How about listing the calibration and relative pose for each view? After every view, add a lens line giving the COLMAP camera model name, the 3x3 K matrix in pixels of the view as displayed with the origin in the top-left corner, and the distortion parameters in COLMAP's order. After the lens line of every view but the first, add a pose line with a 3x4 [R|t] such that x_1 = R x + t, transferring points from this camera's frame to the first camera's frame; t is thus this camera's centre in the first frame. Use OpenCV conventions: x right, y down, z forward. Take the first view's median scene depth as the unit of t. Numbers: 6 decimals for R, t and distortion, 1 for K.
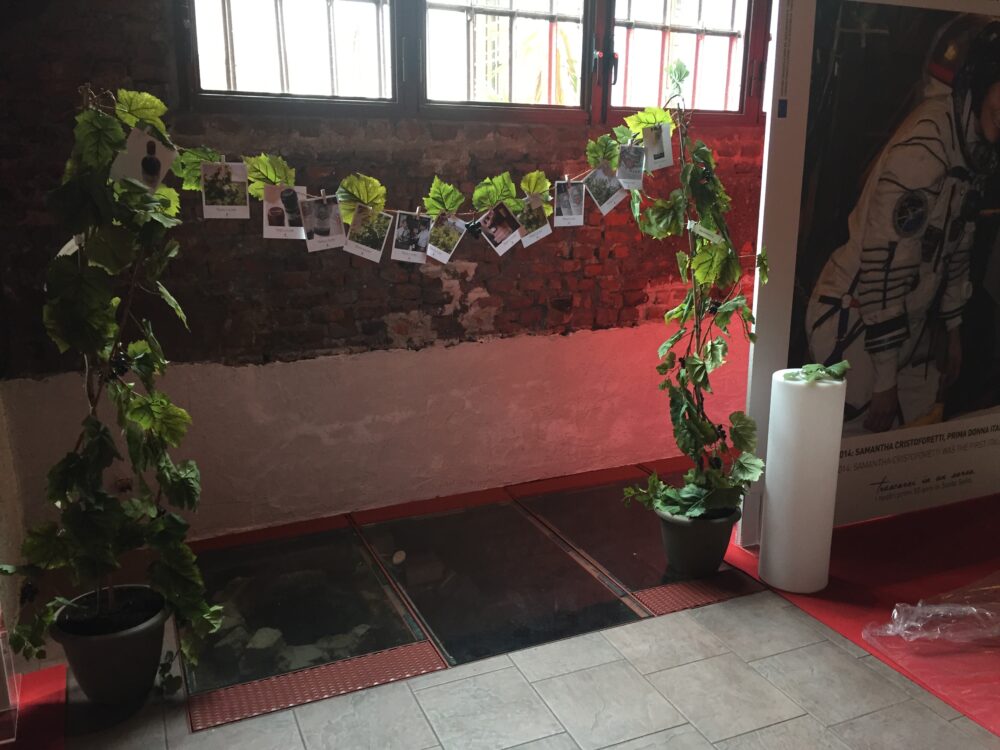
lens RADIAL K [[859.6, 0, 499.2], [0, 859.6, 375.4], [0, 0, 1]] dist [0.039801, -0.055757]
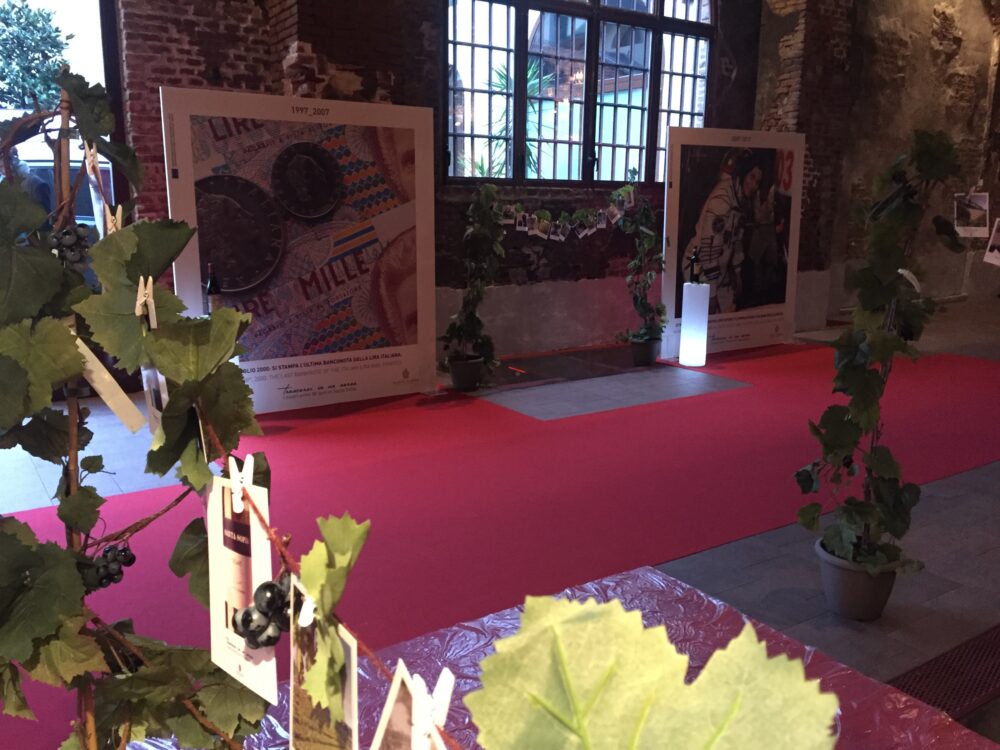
lens RADIAL K [[859.6, 0, 502.1], [0, 859.6, 376.9], [0, 0, 1]] dist [0.039801, -0.055757]
pose [[0.983588, -0.034734, 0.177051, -0.600100], [0.041242, 0.998597, -0.033208, 0.310254], [-0.175650, 0.039965, 0.983641, -1.331688]]
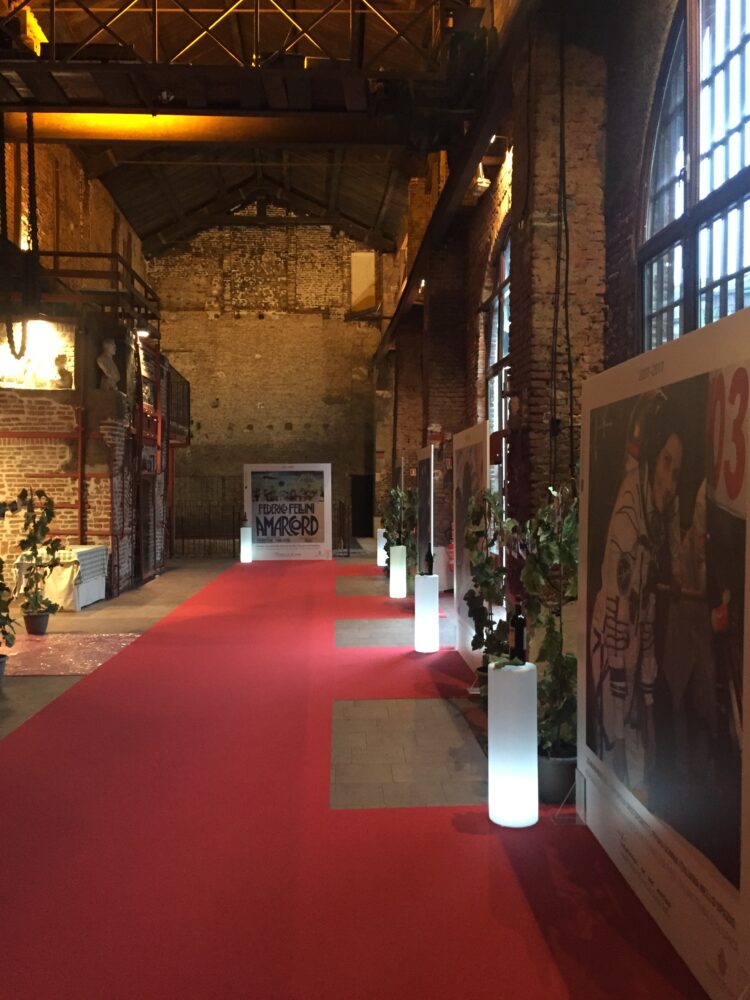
lens RADIAL K [[859.6, 0, 375.4], [0, 859.6, 498.9], [0, 0, 1]] dist [0.039801, -0.055757]
pose [[-0.364257, 0.009315, -0.931252, 1.584143], [-0.222194, 0.970204, 0.096615, -0.311137], [0.904404, 0.242112, -0.351334, 1.065233]]
